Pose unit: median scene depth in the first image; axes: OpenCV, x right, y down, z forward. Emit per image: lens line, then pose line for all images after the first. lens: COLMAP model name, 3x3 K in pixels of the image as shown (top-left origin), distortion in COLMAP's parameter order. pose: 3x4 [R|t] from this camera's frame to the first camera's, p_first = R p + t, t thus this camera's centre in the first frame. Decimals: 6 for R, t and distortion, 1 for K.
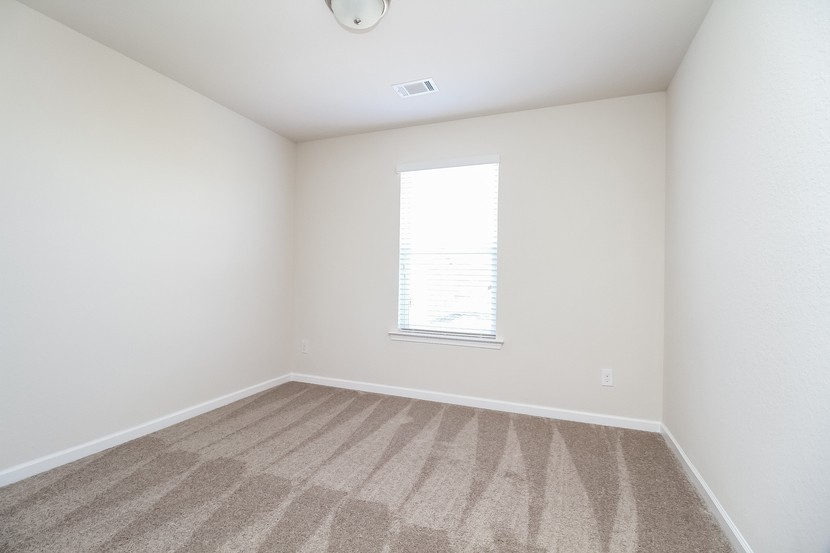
lens RADIAL K [[390.7, 0, 410.4], [0, 390.7, 275.8], [0, 0, 1]] dist [0.001286, -0.000199]
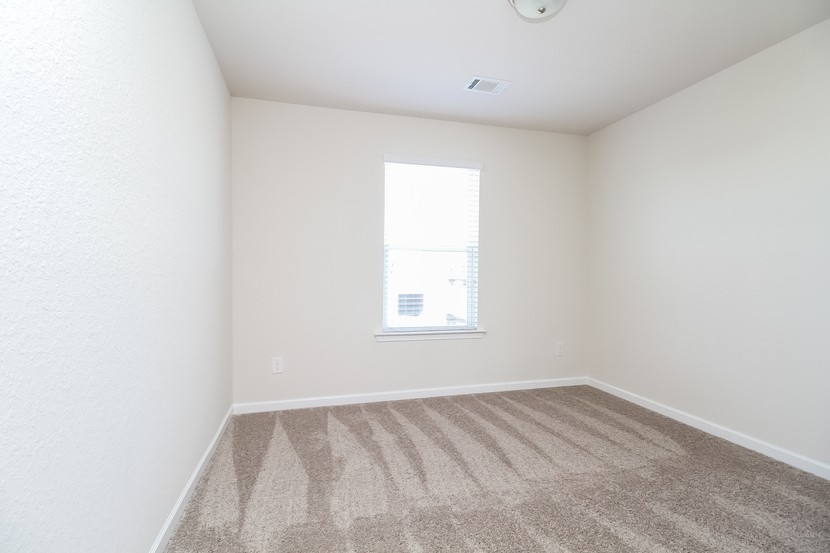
lens RADIAL K [[390.7, 0, 414.4], [0, 390.7, 274.0], [0, 0, 1]] dist [0.001286, -0.000199]
pose [[0.789002, -0.013003, 0.614253, -0.551222], [0.005569, 0.999886, 0.014013, -0.010040], [-0.614366, -0.007635, 0.788985, 0.220364]]
